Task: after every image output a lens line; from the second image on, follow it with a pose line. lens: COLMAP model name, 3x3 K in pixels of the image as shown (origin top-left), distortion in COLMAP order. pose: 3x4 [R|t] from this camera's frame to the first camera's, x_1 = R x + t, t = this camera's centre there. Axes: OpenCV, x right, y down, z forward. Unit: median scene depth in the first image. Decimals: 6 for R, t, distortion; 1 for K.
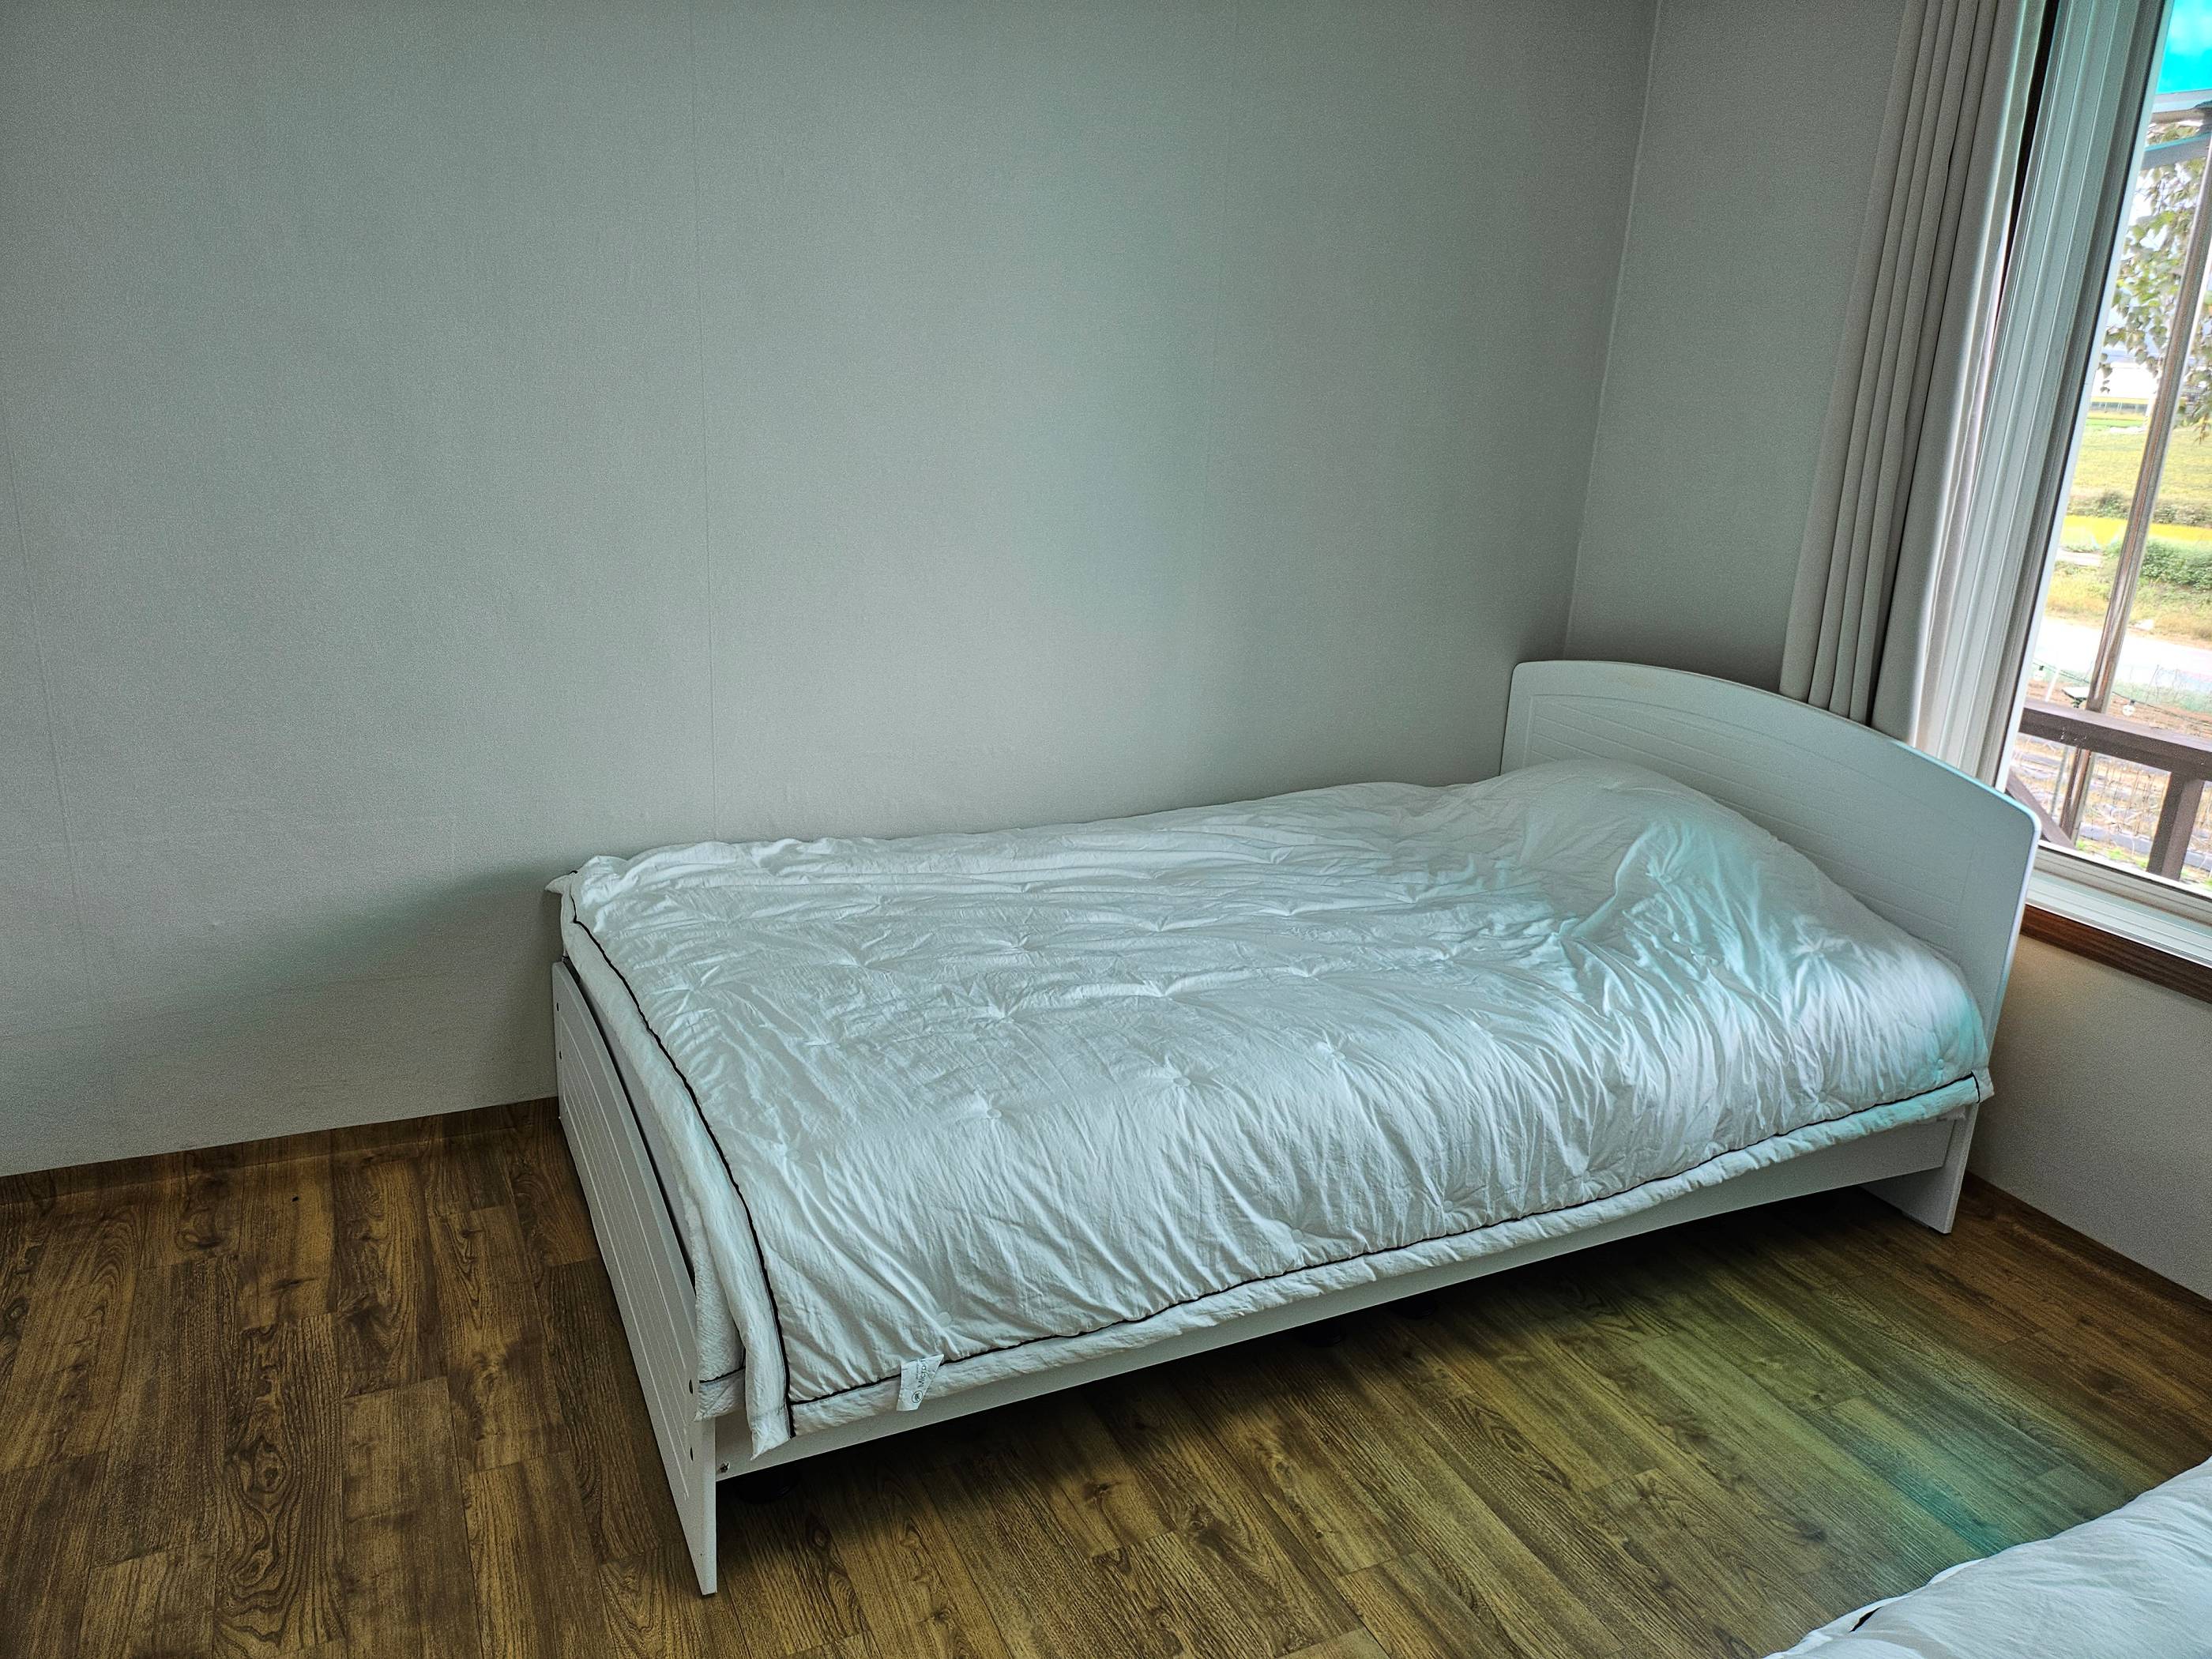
lens RADIAL K [[1556.6, 0, 1084.2], [0, 1556.6, 800.3], [0, 0, 1]] dist [0.070268, -0.078632]
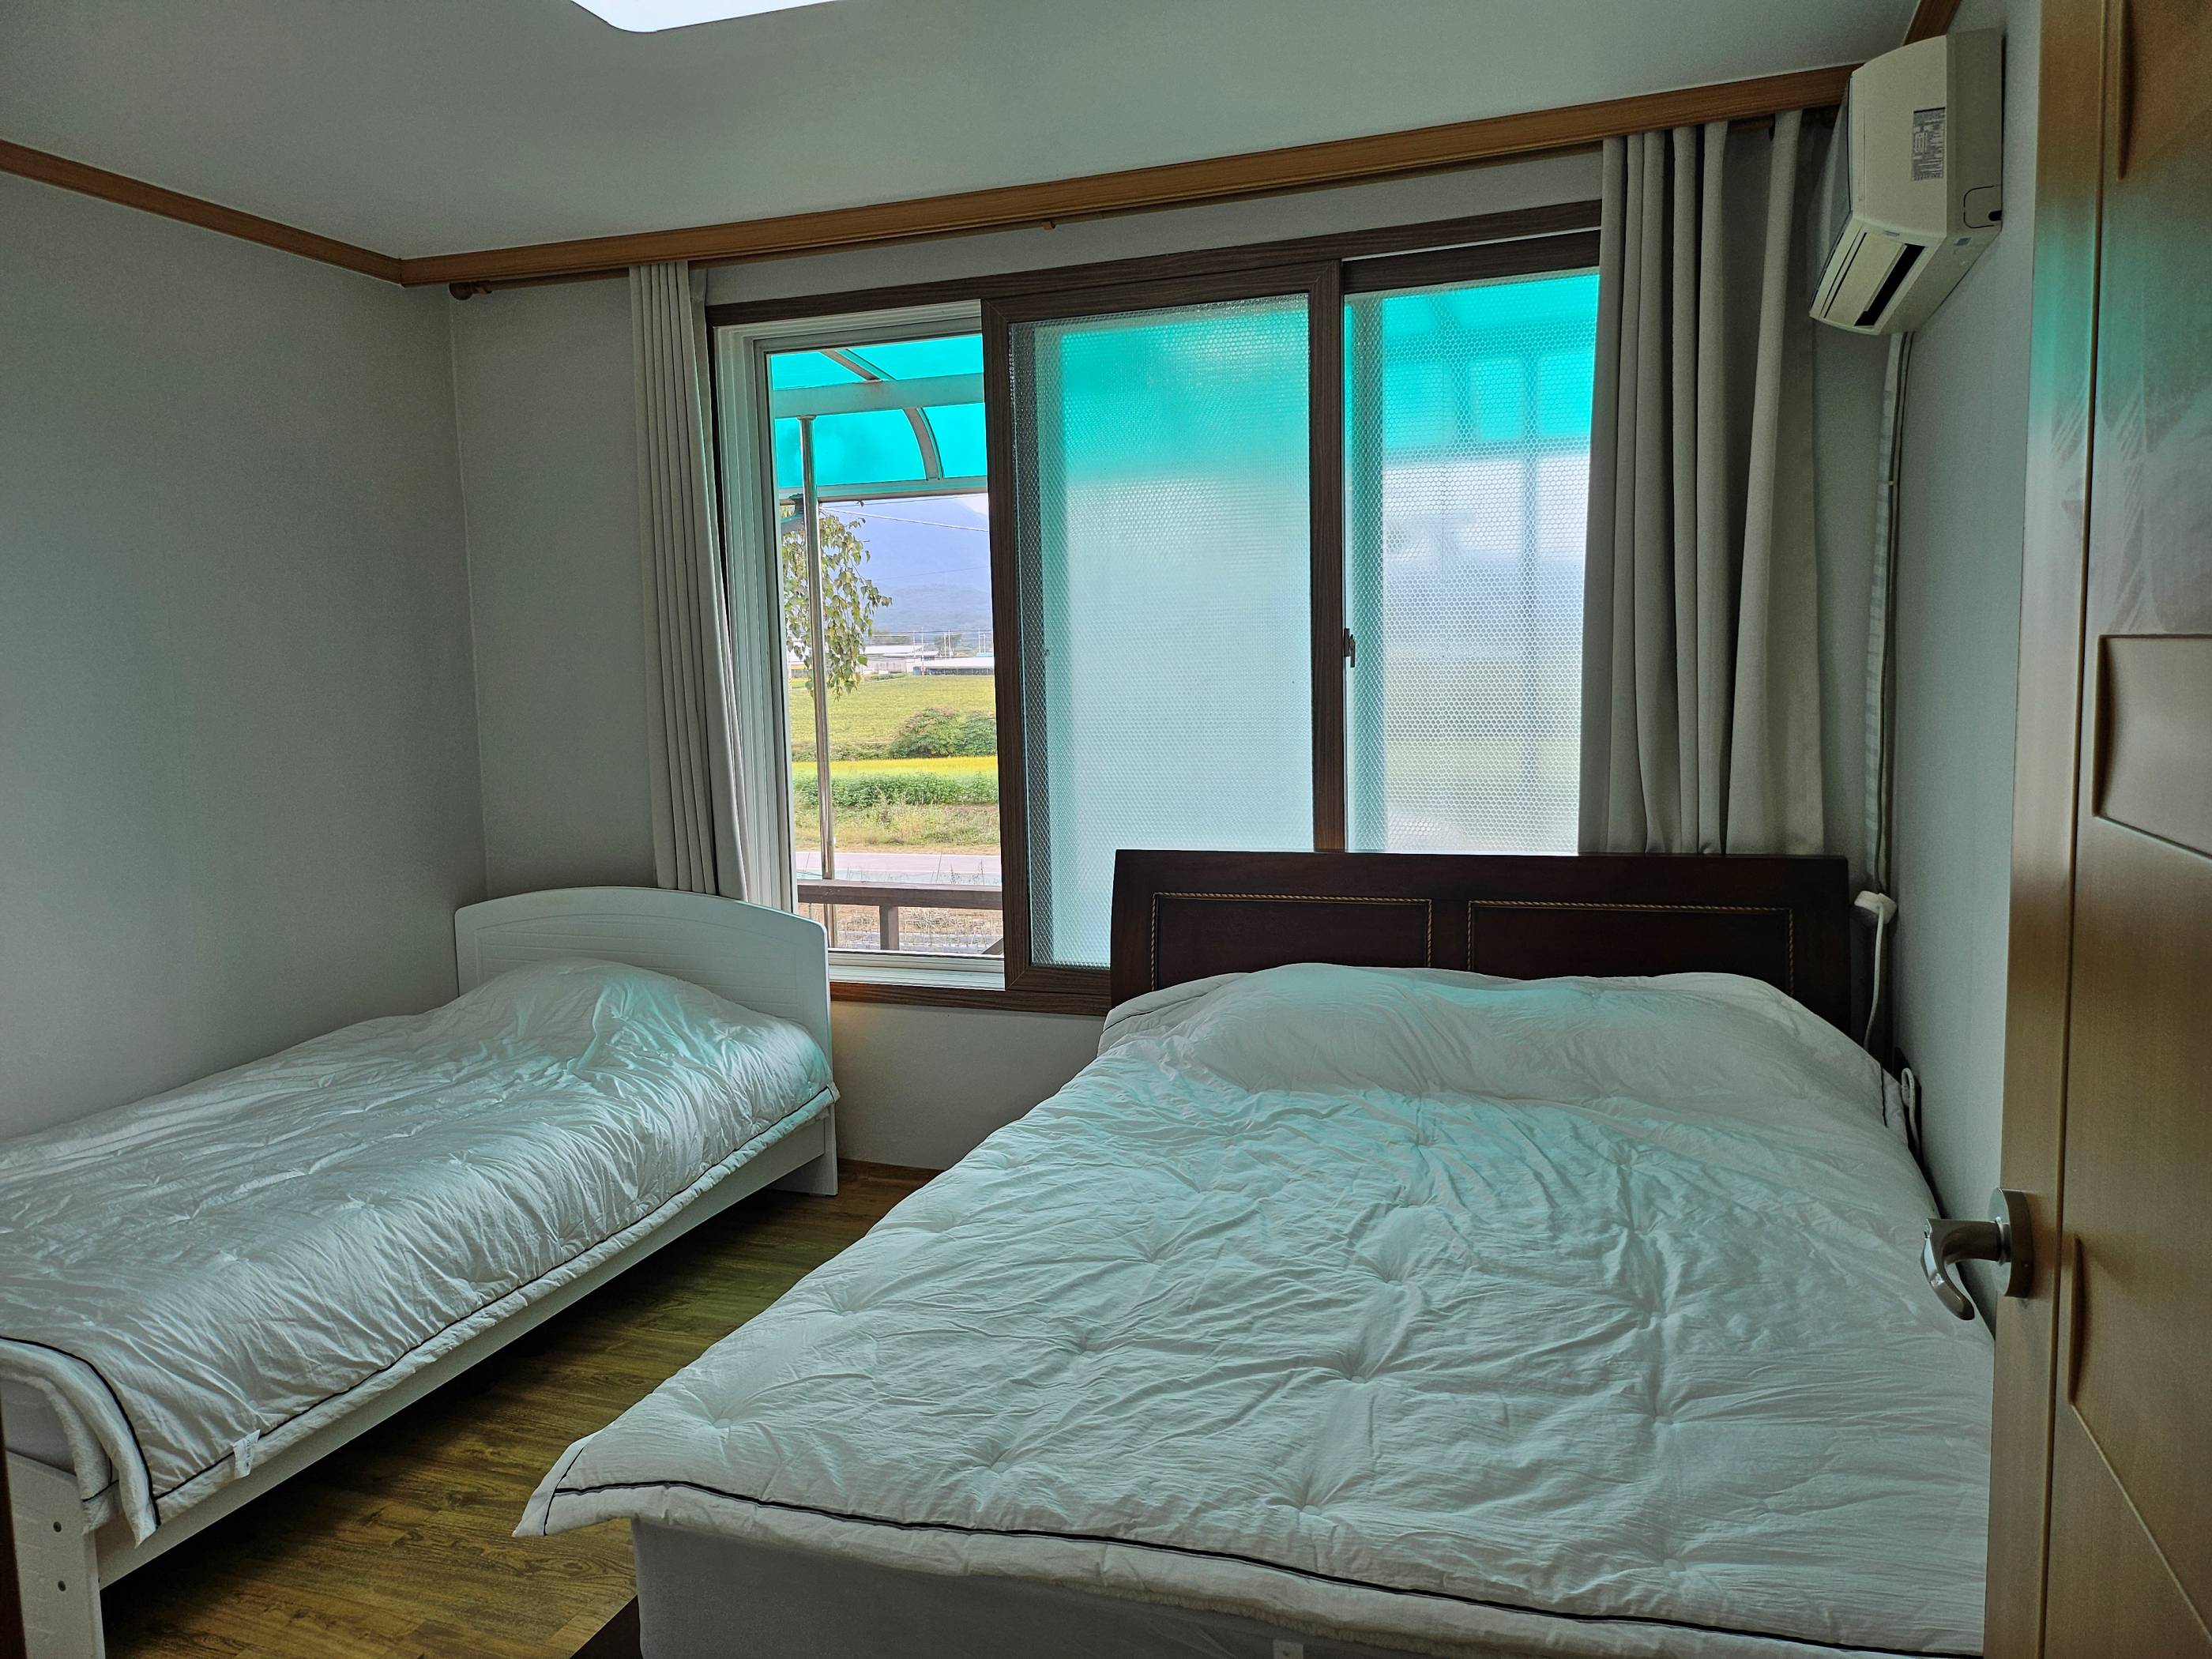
lens RADIAL K [[1567.0, 0, 1103.3], [0, 1567.0, 808.7], [0, 0, 1]] dist [0.070124, -0.076427]
pose [[0.710134, -0.134019, 0.691193, -0.358875], [0.251923, 0.965087, -0.071701, 0.092266], [-0.657453, 0.225045, 0.719104, -0.474464]]
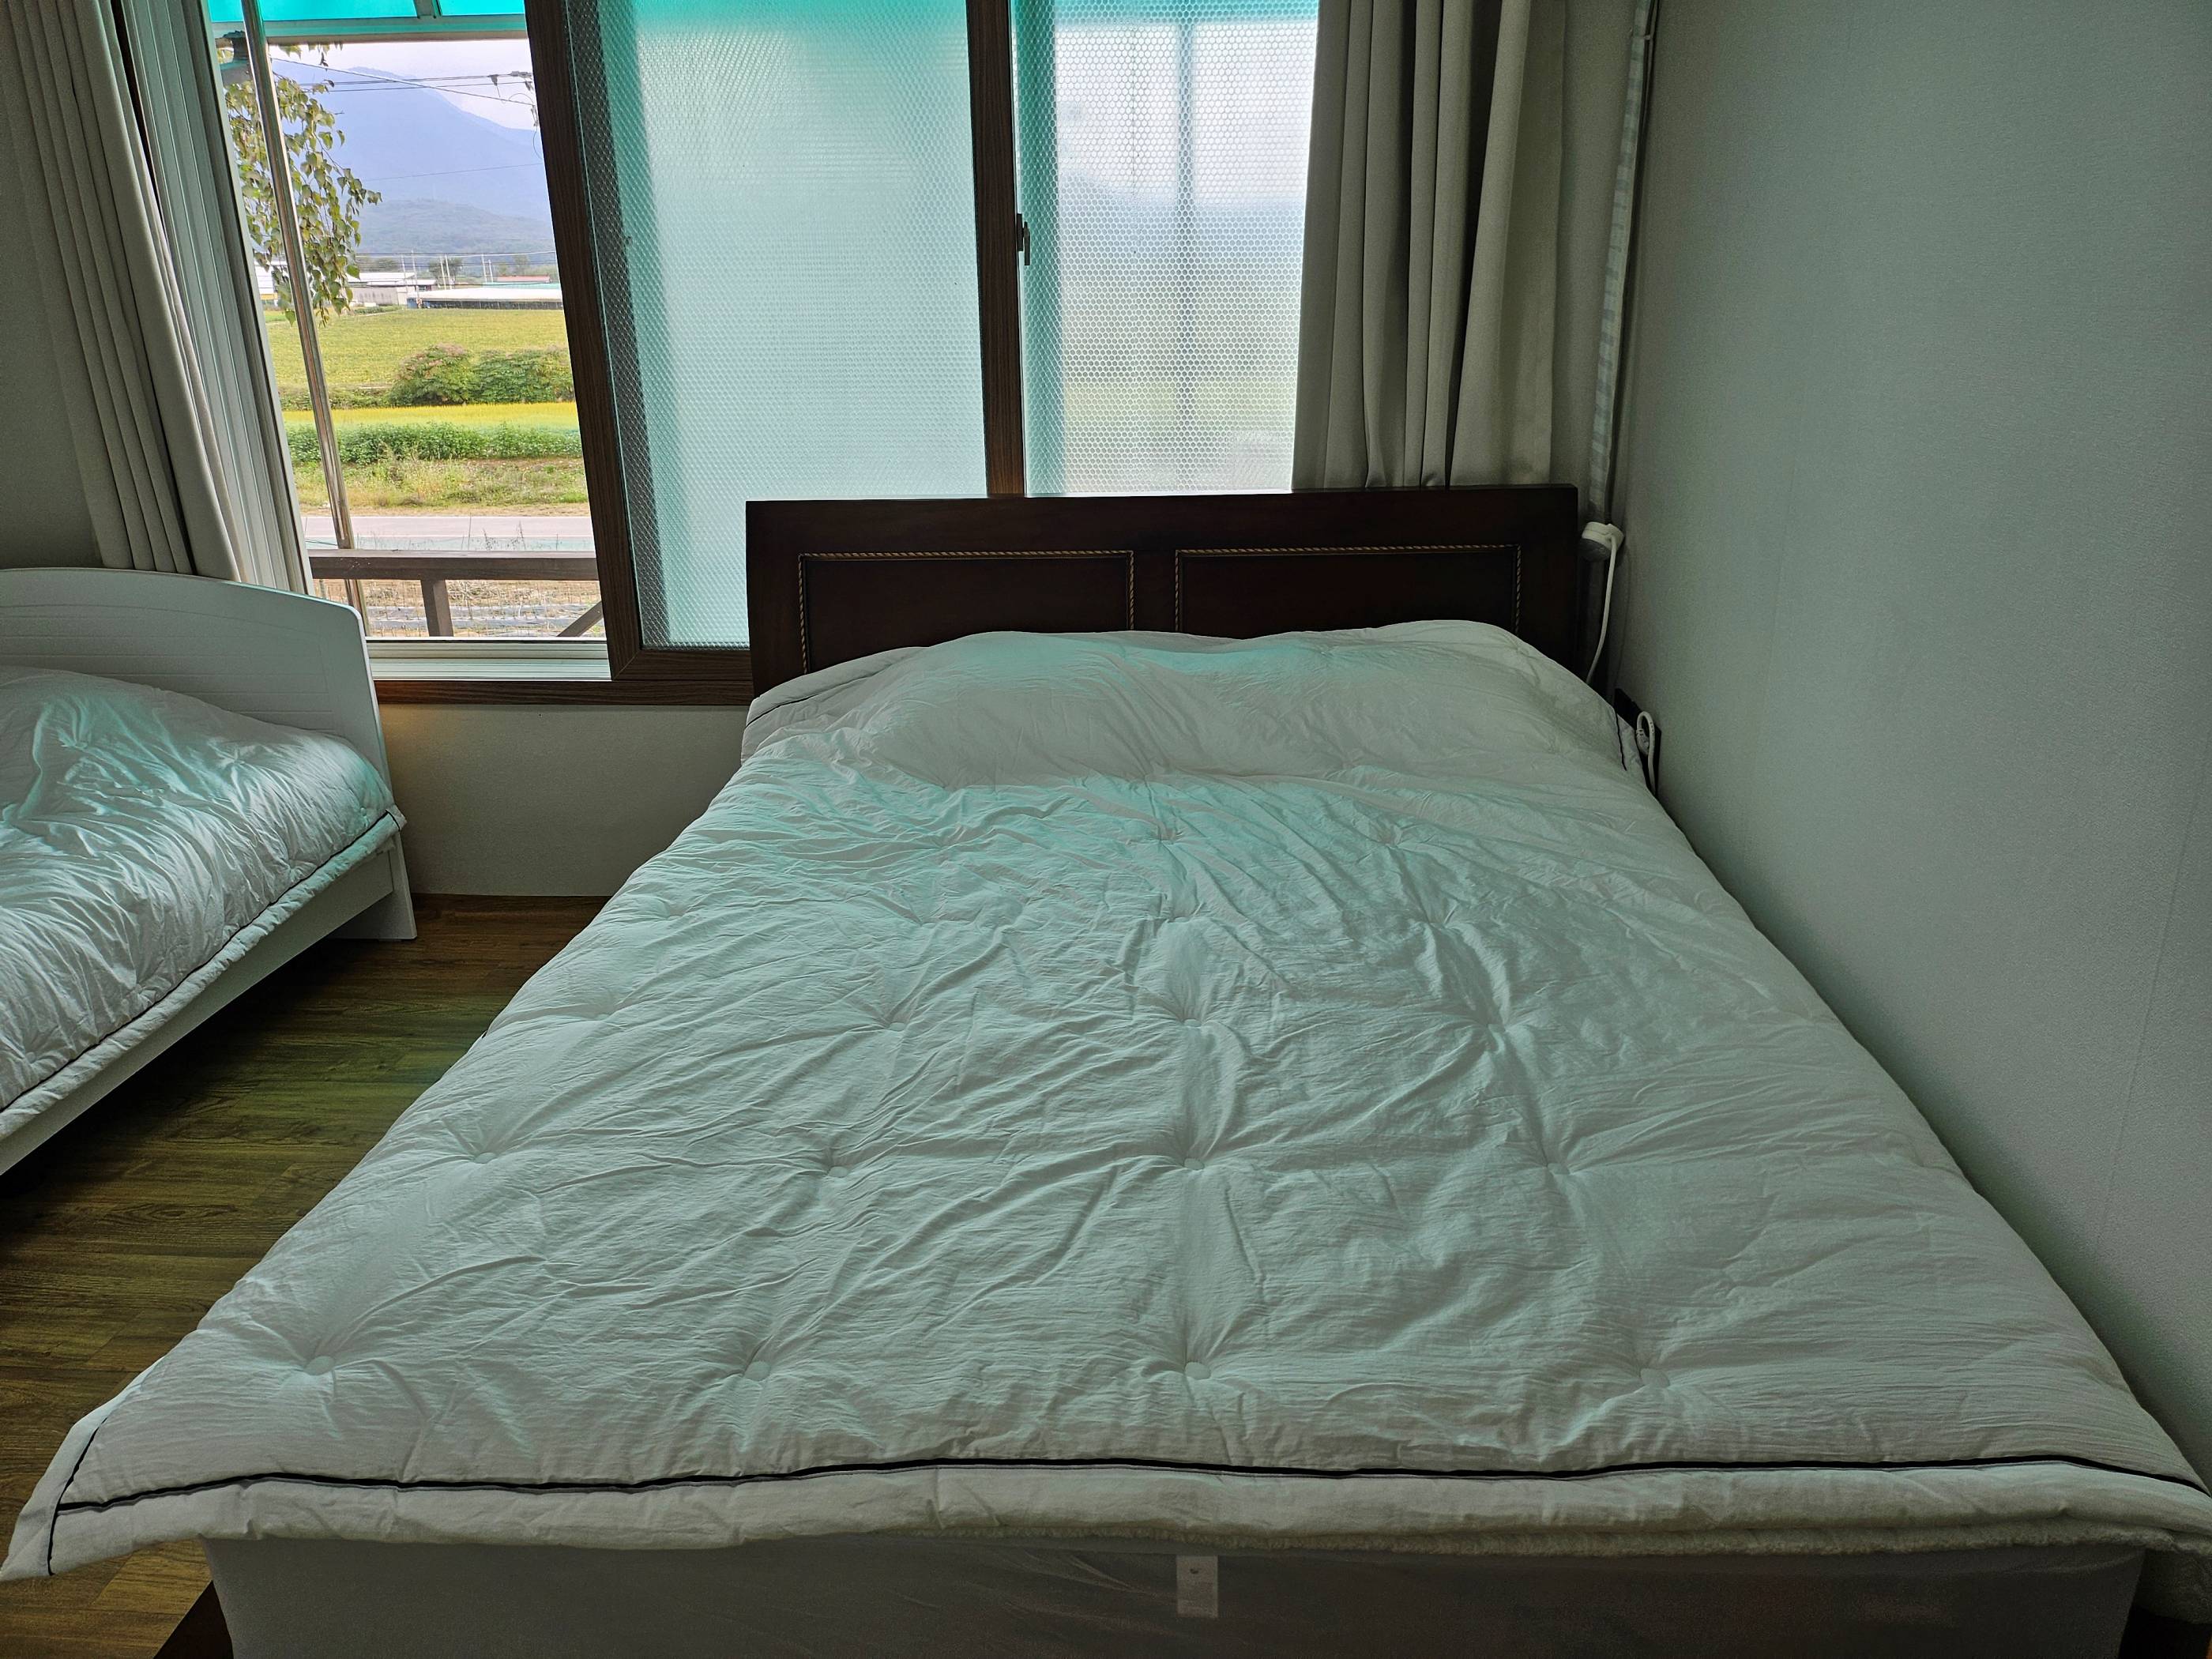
lens RADIAL K [[1554.5, 0, 1107.7], [0, 1554.5, 808.8], [0, 0, 1]] dist [0.072198, -0.079046]
pose [[0.488395, -0.330279, 0.807704, -0.218916], [0.280758, 0.935864, 0.212918, 0.067073], [-0.826223, 0.122781, 0.549800, -0.233935]]
